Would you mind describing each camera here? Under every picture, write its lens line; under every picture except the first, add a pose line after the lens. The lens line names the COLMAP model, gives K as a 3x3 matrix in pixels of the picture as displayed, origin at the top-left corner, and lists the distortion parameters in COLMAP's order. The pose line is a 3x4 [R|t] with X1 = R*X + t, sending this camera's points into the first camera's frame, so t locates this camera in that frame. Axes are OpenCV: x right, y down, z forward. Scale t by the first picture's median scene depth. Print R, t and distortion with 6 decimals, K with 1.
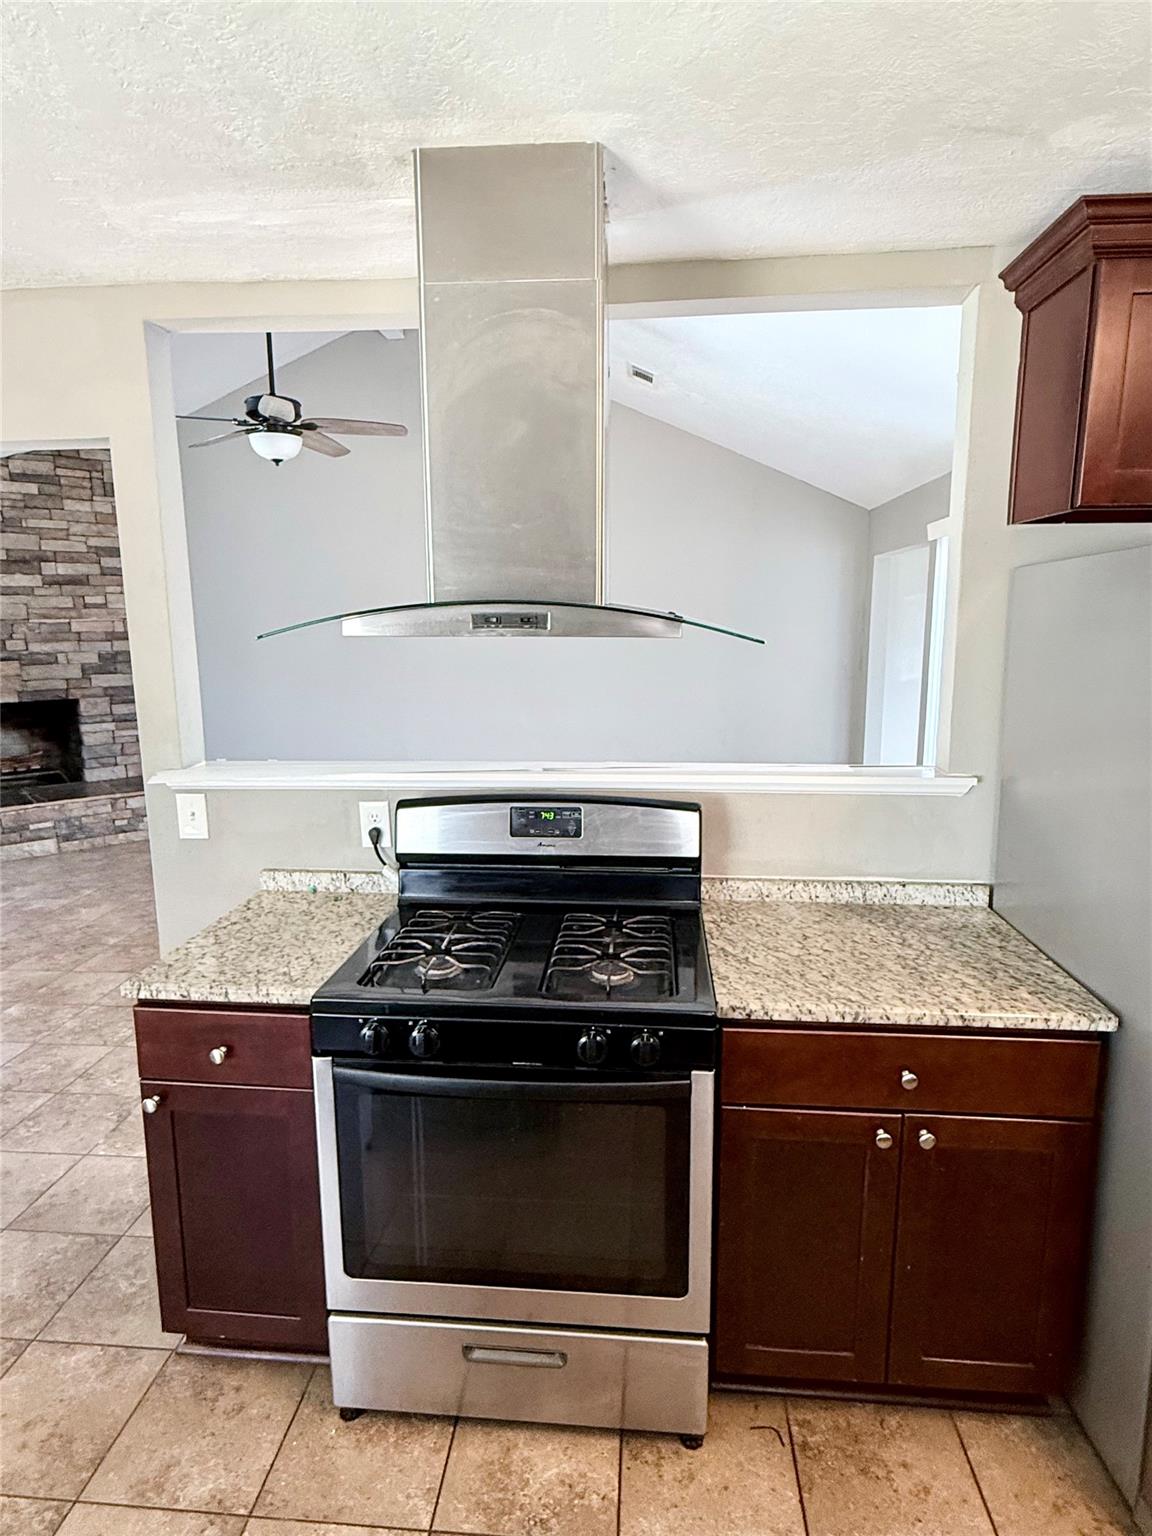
lens RADIAL K [[853.4, 0, 578.2], [0, 853.4, 754.8], [0, 0, 1]] dist [0.005676, -0.000154]
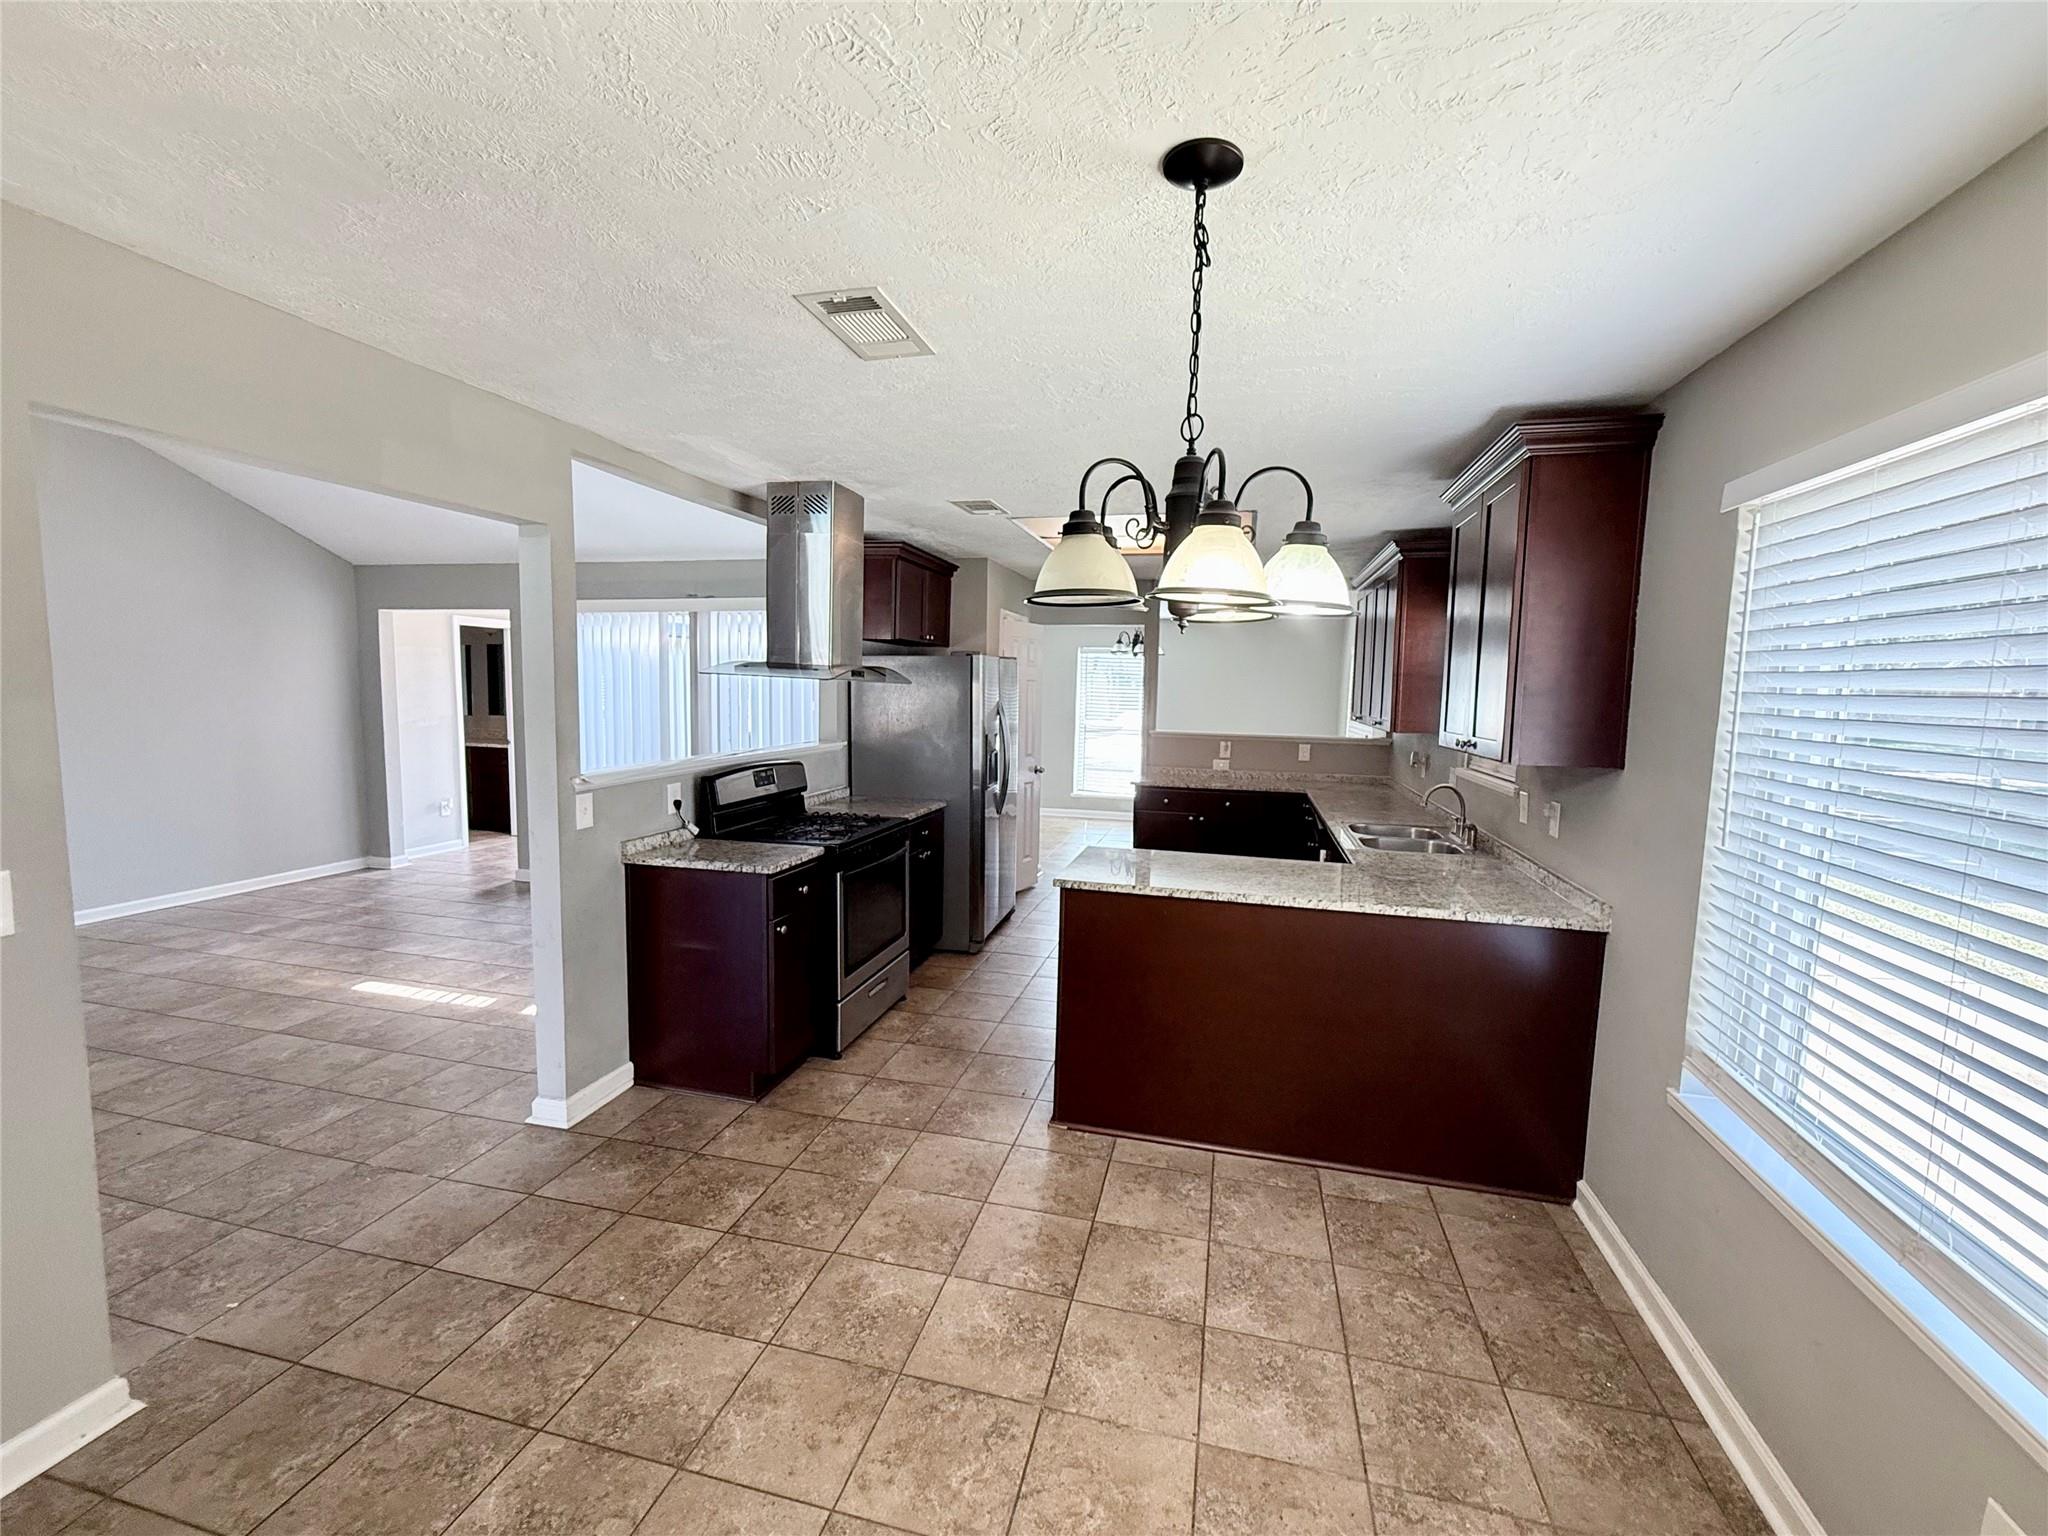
lens RADIAL K [[851.4, 0, 1024.0], [0, 851.4, 768.0], [0, 0, 1]] dist [0.001592, -0.000054]
pose [[0.163104, -0.086272, 0.982830, -0.592524], [0.133344, 0.988957, 0.064681, 0.004317], [-0.977556, 0.120504, 0.172807, 0.037118]]
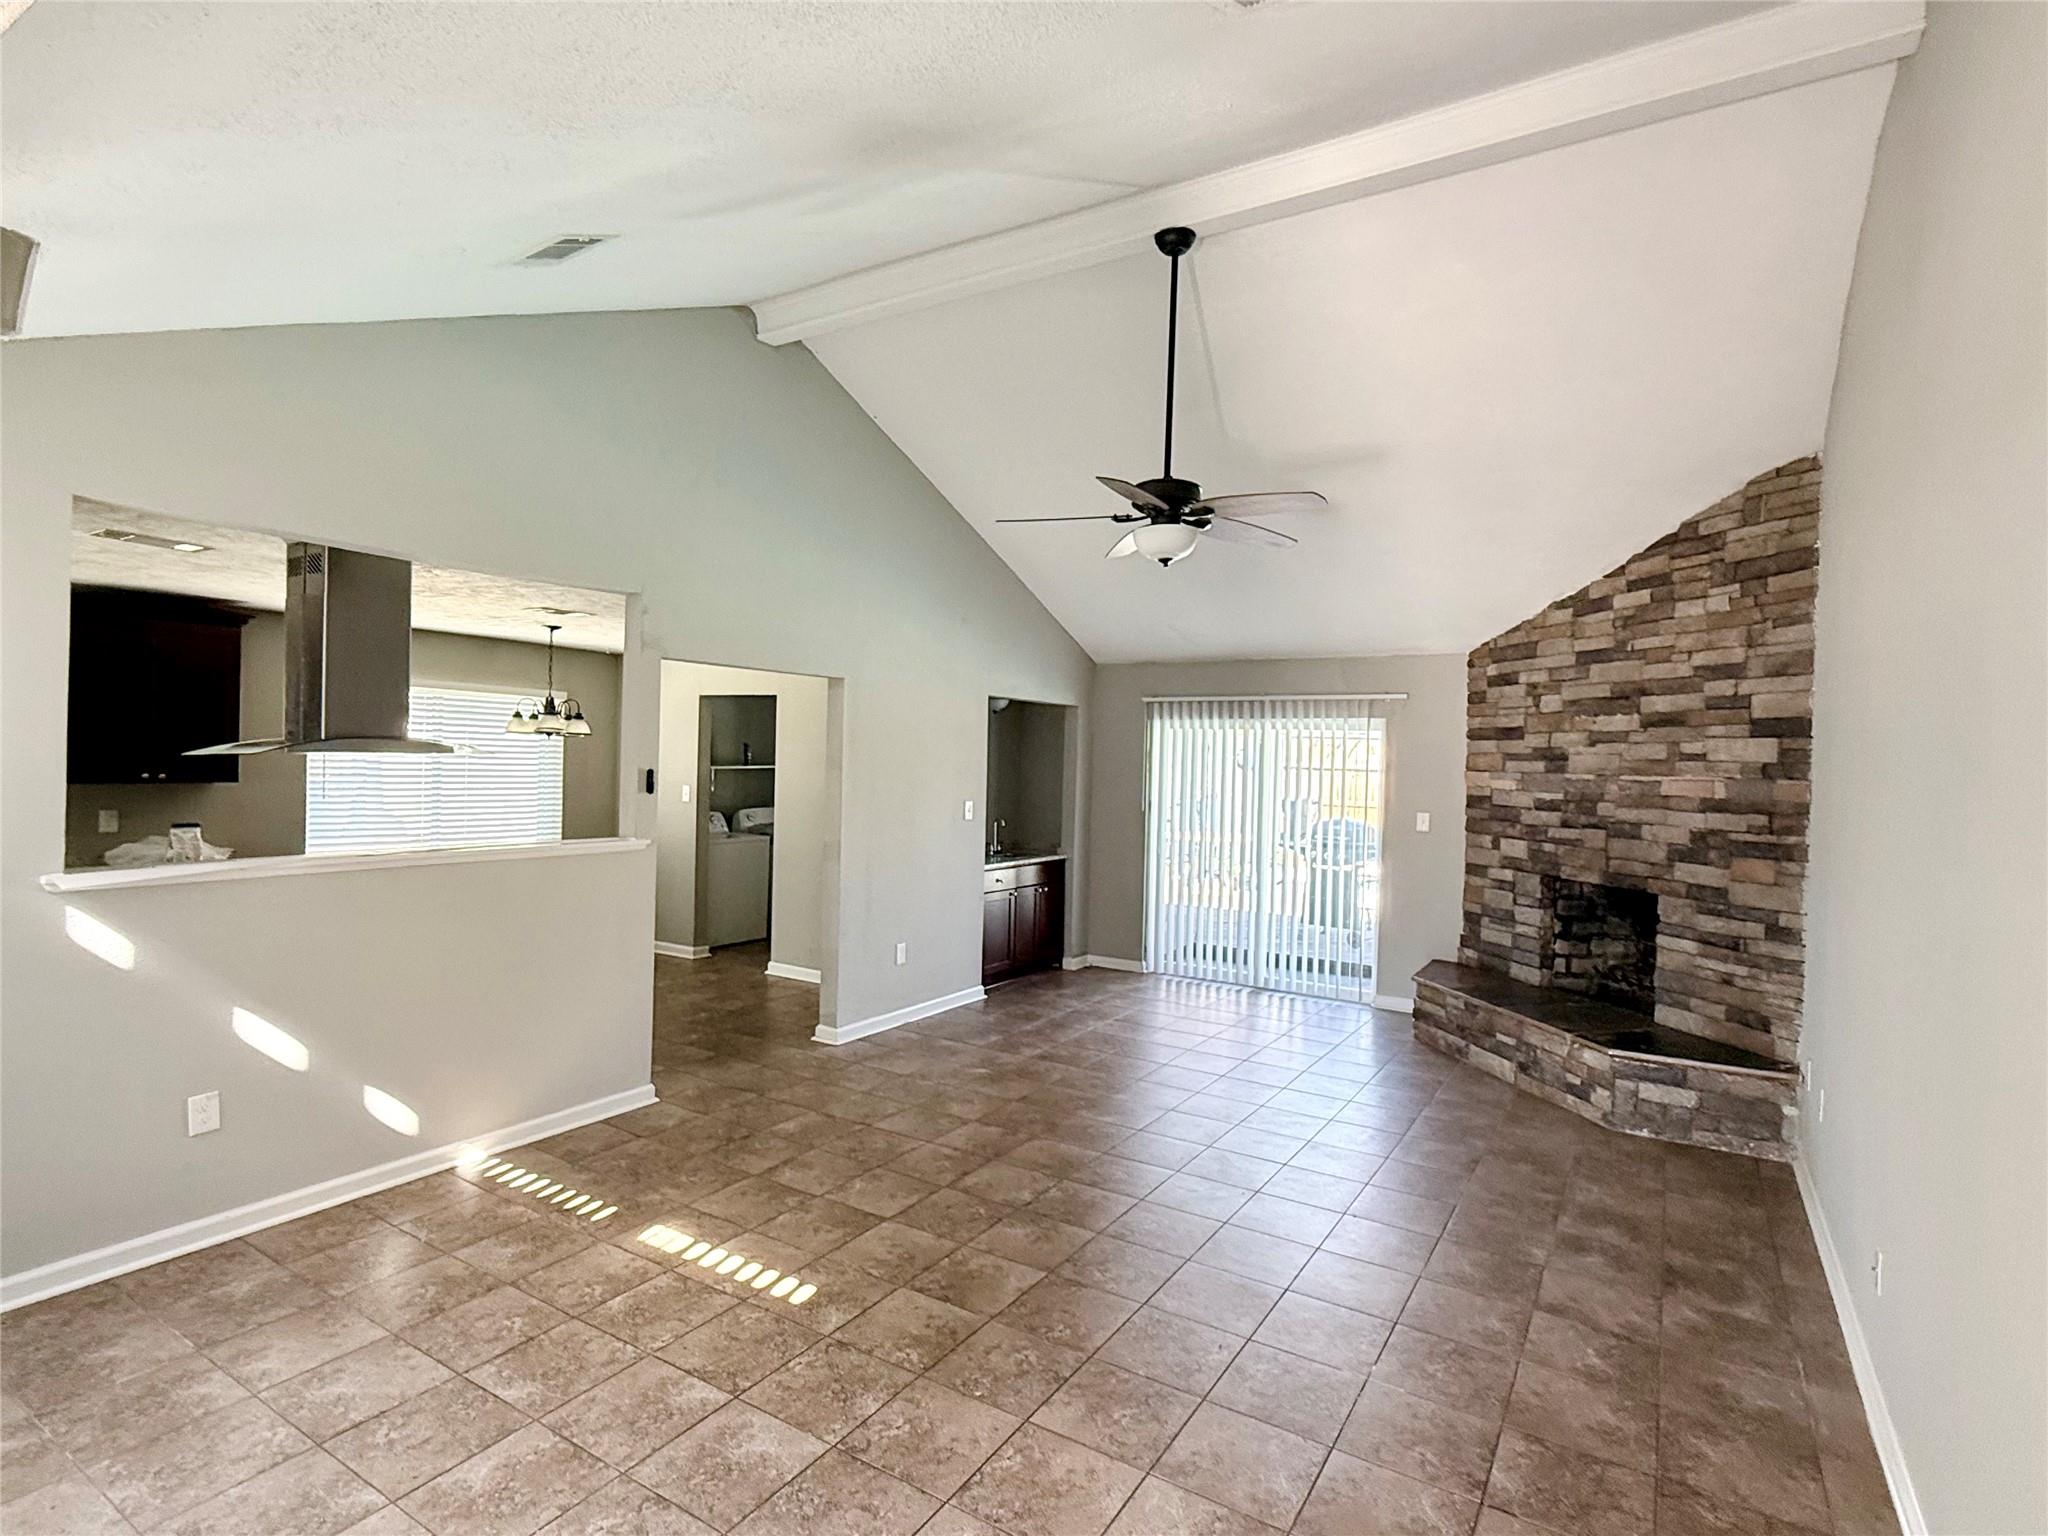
lens RADIAL K [[1039.3, 0, 1032.9], [0, 1039.3, 767.2], [0, 0, 1]] dist [-0.000899, -0.000080]
pose [[-0.453497, 0.004245, -0.891248, 0.370991], [-0.164855, 0.982334, 0.088563, -0.160621], [0.875879, 0.187090, -0.444786, 0.952946]]
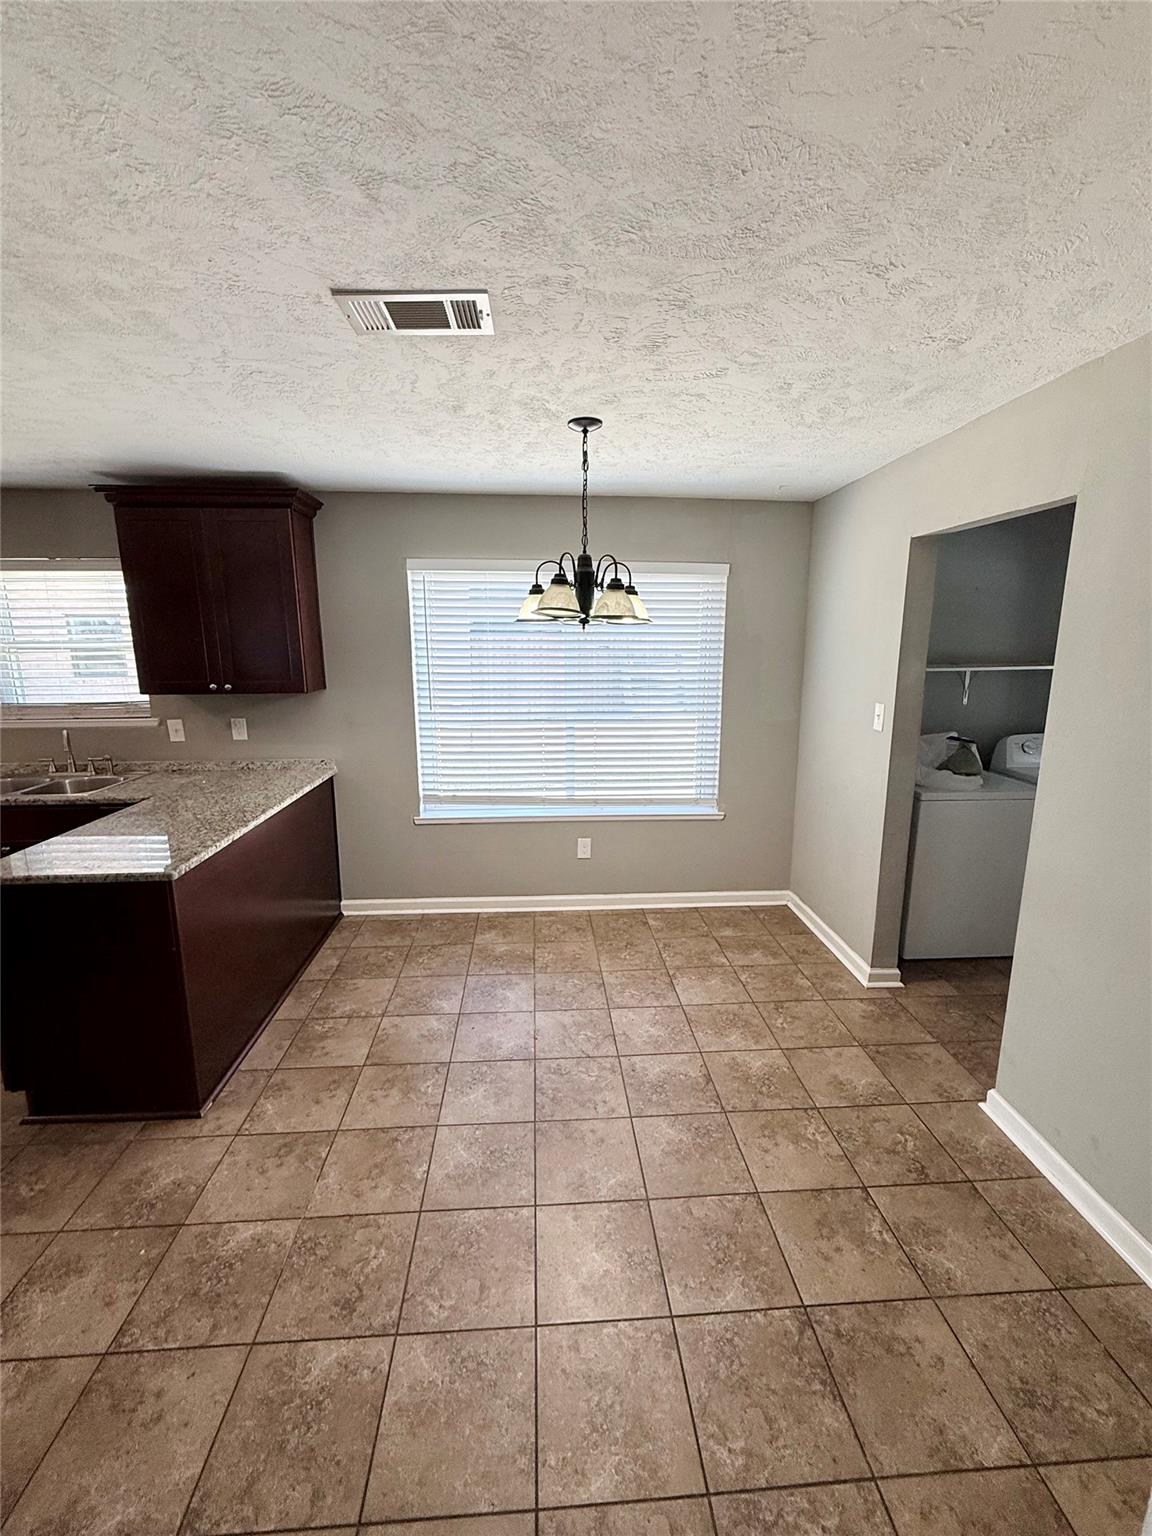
lens RADIAL K [[638.6, 0, 580.0], [0, 638.6, 762.2], [0, 0, 1]] dist [0.001592, -0.000054]
pose [[-0.988455, 0.036359, -0.147090, -0.295177], [-0.016147, 0.939976, 0.340859, -0.069213], [0.150654, 0.339299, -0.928536, 0.422657]]
